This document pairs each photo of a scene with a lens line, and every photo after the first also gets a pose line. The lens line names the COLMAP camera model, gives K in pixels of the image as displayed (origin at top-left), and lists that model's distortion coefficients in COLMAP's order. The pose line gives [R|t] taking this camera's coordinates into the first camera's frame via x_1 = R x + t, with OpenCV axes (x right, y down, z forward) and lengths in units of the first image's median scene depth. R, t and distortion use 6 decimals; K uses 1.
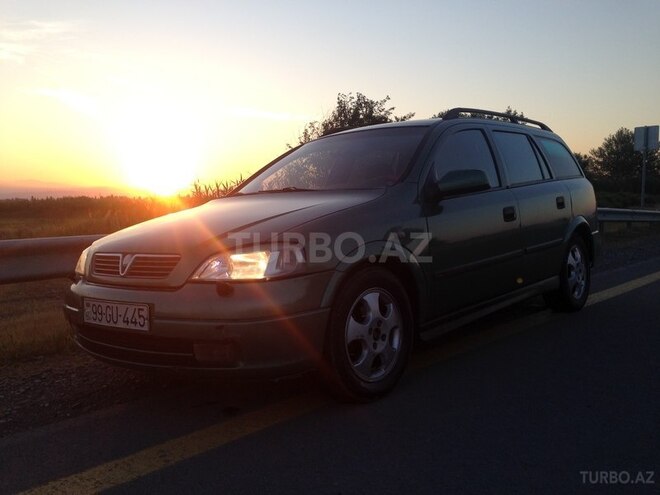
lens RADIAL K [[585.6, 0, 319.2], [0, 585.6, 251.7], [0, 0, 1]] dist [0.055766, -0.130792]
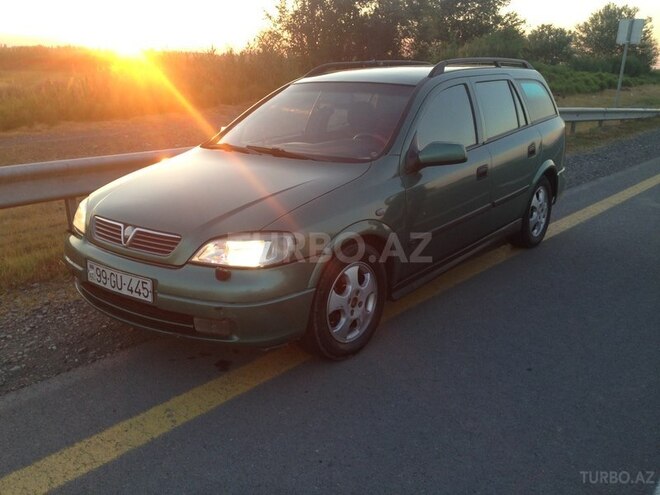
lens RADIAL K [[585.6, 0, 324.9], [0, 585.6, 248.3], [0, 0, 1]] dist [0.055766, -0.130792]
pose [[0.997243, 0.036905, 0.064372, -0.036403], [-0.049767, 0.976144, 0.211345, -0.202395], [-0.055037, -0.213966, 0.975289, -0.078109]]
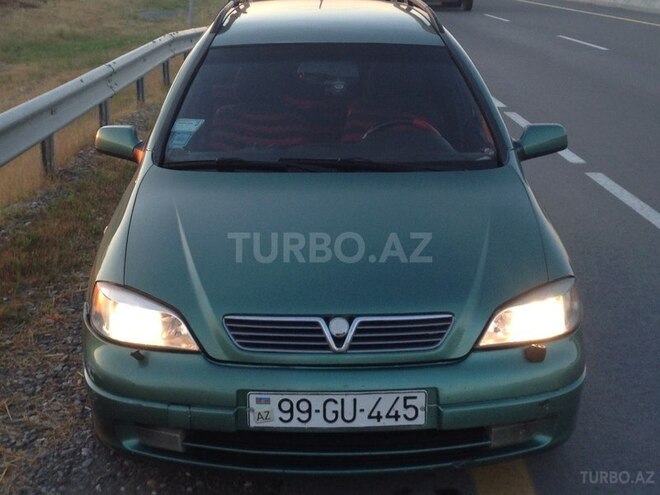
lens RADIAL K [[1006.2, 0, 329.8], [0, 1006.2, 242.2], [0, 0, 1]] dist [0.031625, 0.000000]
pose [[0.744292, -0.116263, 0.657657, -1.083154], [-0.000149, 0.984702, 0.174249, -0.279677], [-0.667855, -0.129790, 0.732888, 0.188326]]
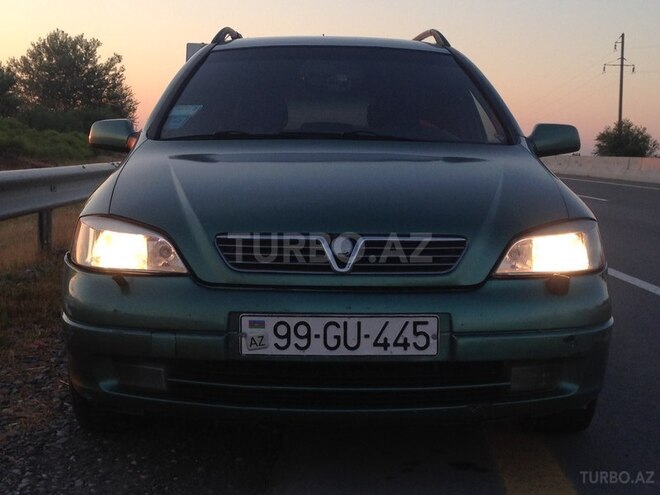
lens RADIAL K [[1006.2, 0, 327.0], [0, 1006.2, 250.9], [0, 0, 1]] dist [0.031625, 0.000000]
pose [[0.748197, -0.008058, 0.663428, -1.036637], [-0.007757, 0.999752, 0.020891, -0.001561], [-0.663431, -0.020777, 0.747949, 0.238538]]
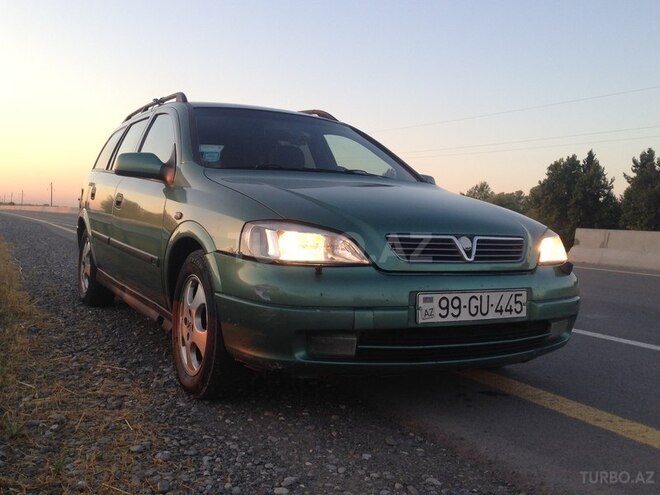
lens RADIAL K [[624.0, 0, 334.7], [0, 624.0, 245.9], [0, 0, 1]] dist [0.014182, 0.000000]
pose [[0.360548, 0.019100, 0.932545, -1.255052], [-0.001415, 0.999800, -0.019930, 0.038291], [-0.932740, 0.005867, 0.360503, 0.860100]]
